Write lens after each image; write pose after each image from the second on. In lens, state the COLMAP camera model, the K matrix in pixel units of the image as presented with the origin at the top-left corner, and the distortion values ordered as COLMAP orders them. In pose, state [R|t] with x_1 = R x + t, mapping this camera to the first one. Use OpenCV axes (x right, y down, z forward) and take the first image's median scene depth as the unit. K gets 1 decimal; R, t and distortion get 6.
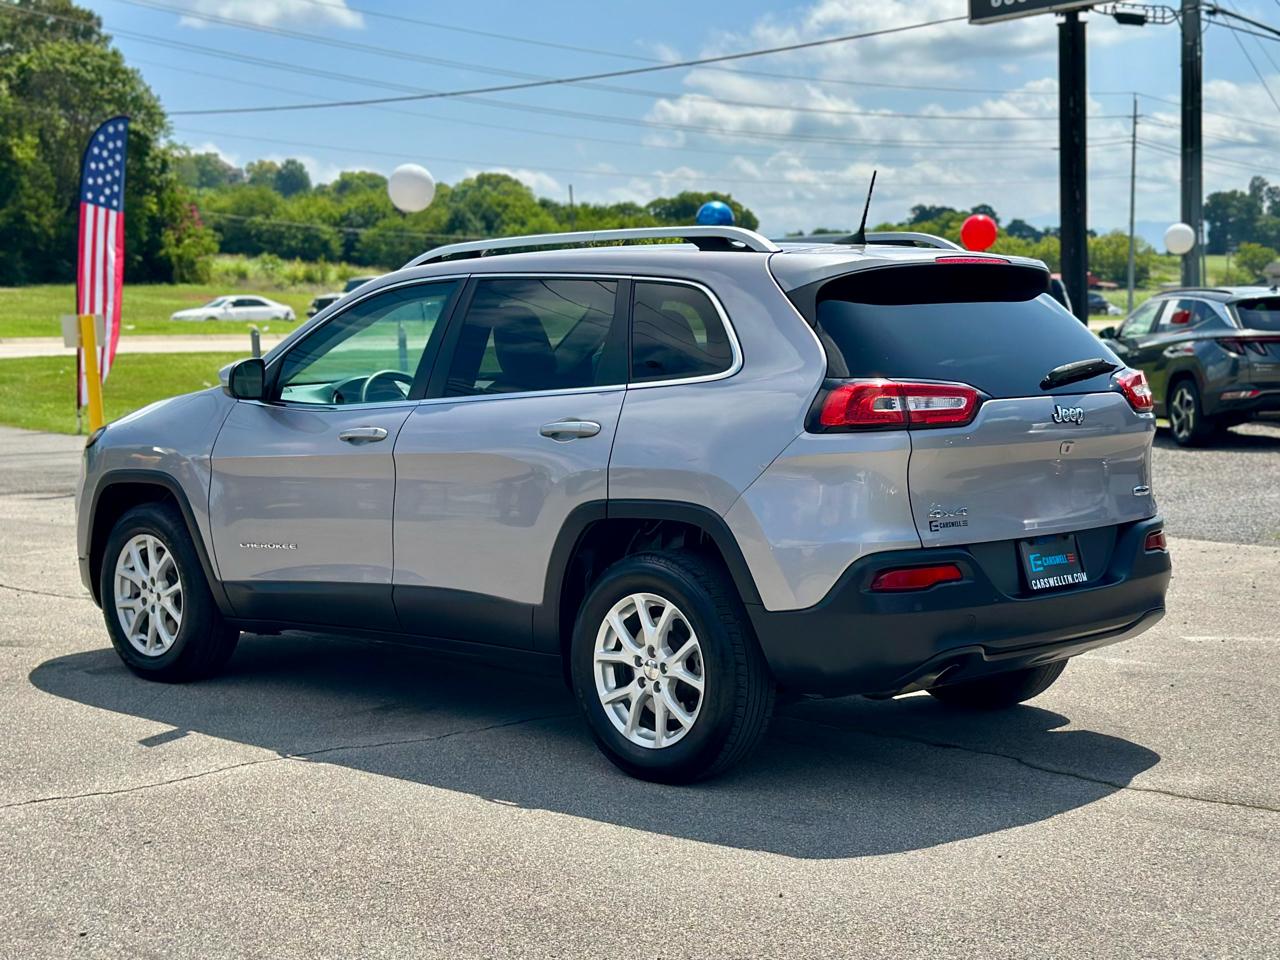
lens RADIAL K [[2033.7, 0, 642.5], [0, 2033.7, 586.3], [0, 0, 1]] dist [0.162789, -0.218711]
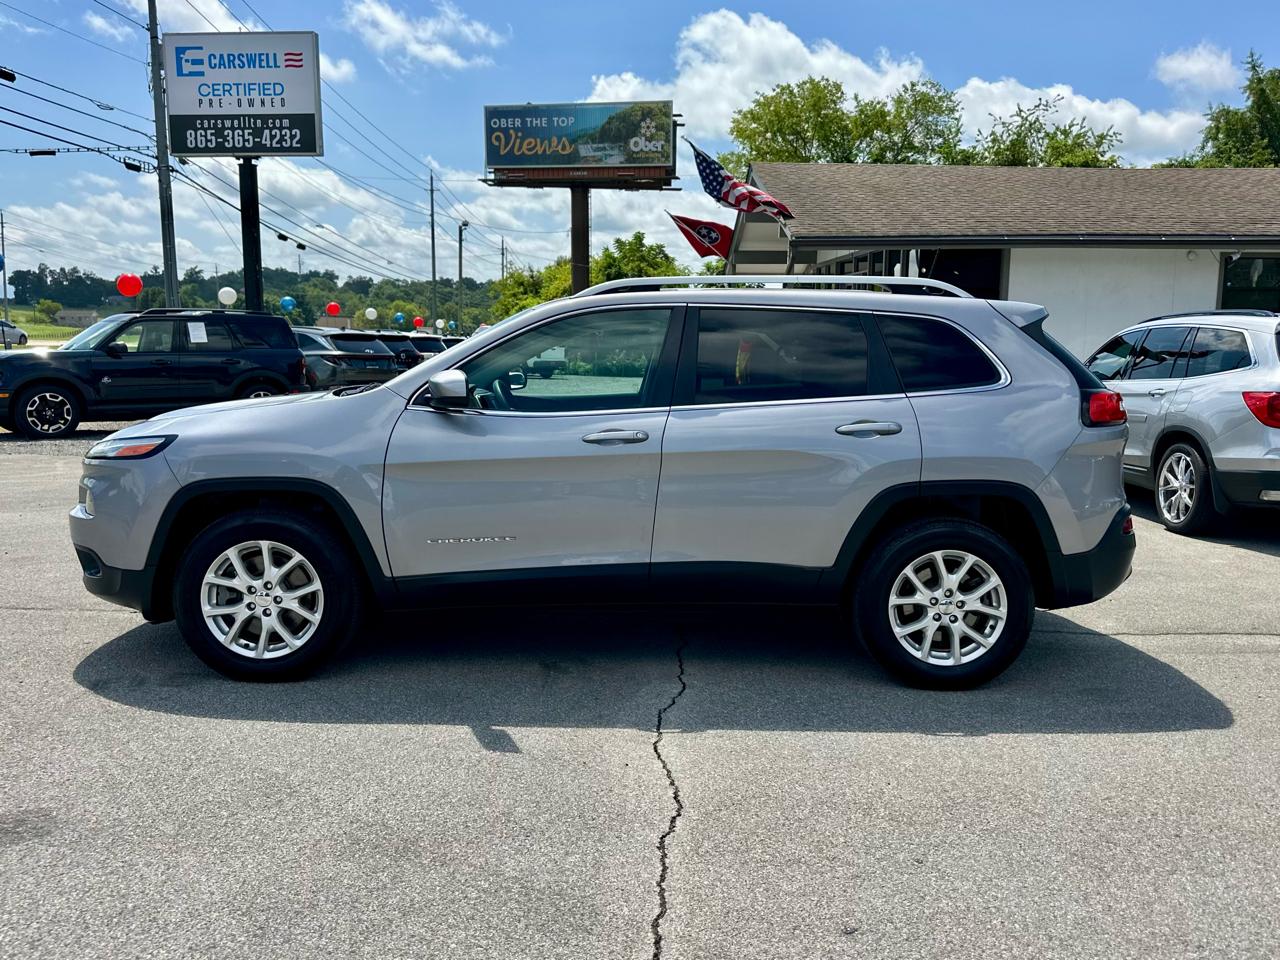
lens RADIAL K [[1046.0, 0, 640.0], [0, 1046.0, 480.0], [0, 0, 1]] dist [-0.000772, -0.009020]
pose [[0.706816, -0.066796, 0.704237, -0.500480], [0.067193, 0.997370, 0.027160, -0.060316], [-0.704199, 0.028123, 0.709446, 0.530902]]
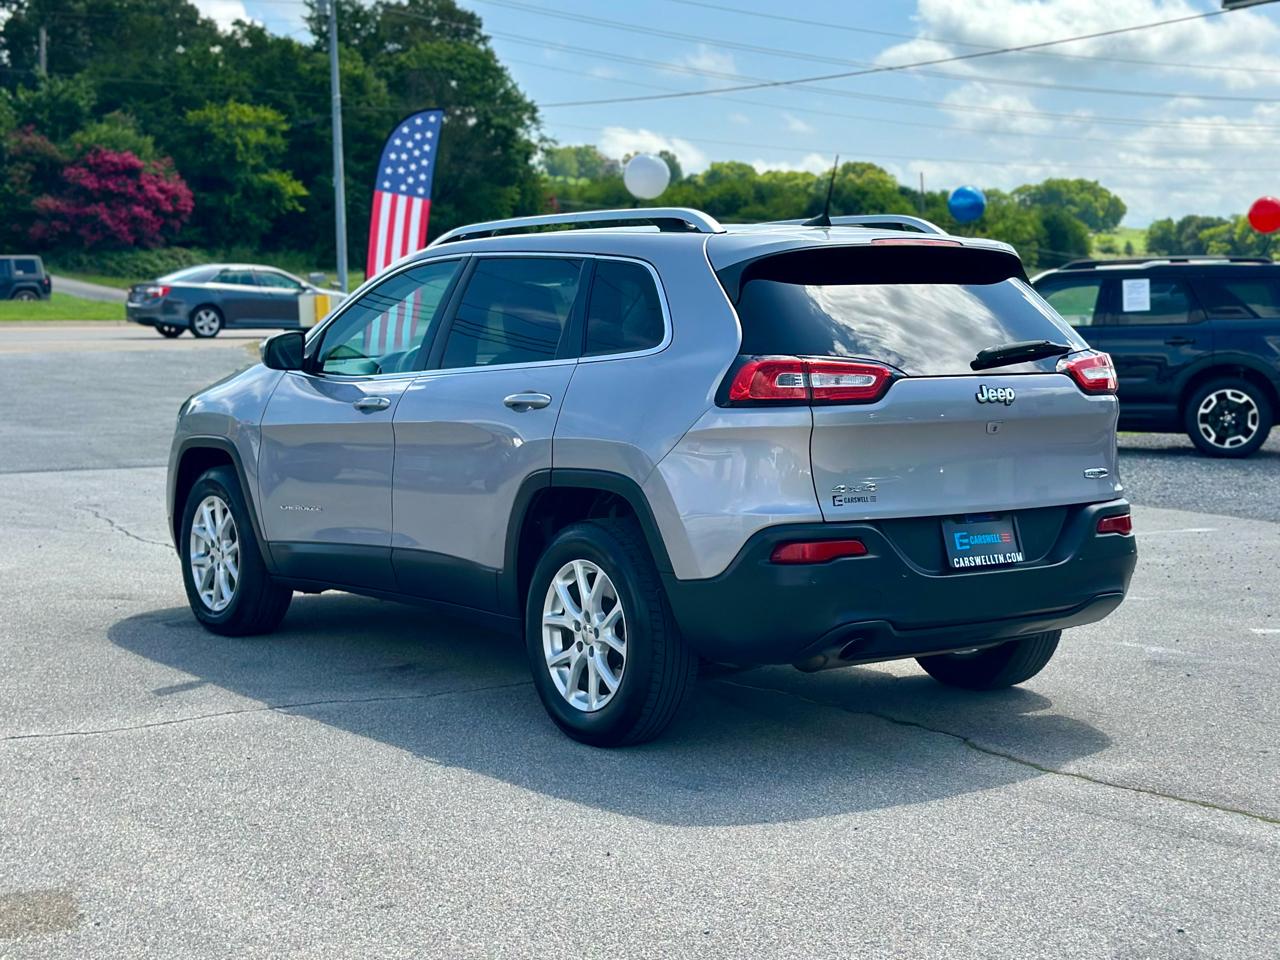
lens RADIAL K [[2018.2, 0, 685.4], [0, 2018.2, 483.8], [0, 0, 1]] dist [0.223379, -0.606682]
pose [[0.988320, 0.023317, -0.150597, 0.167131], [-0.029586, 0.998781, -0.039519, 0.003102], [0.149492, 0.043513, 0.987805, -0.005116]]
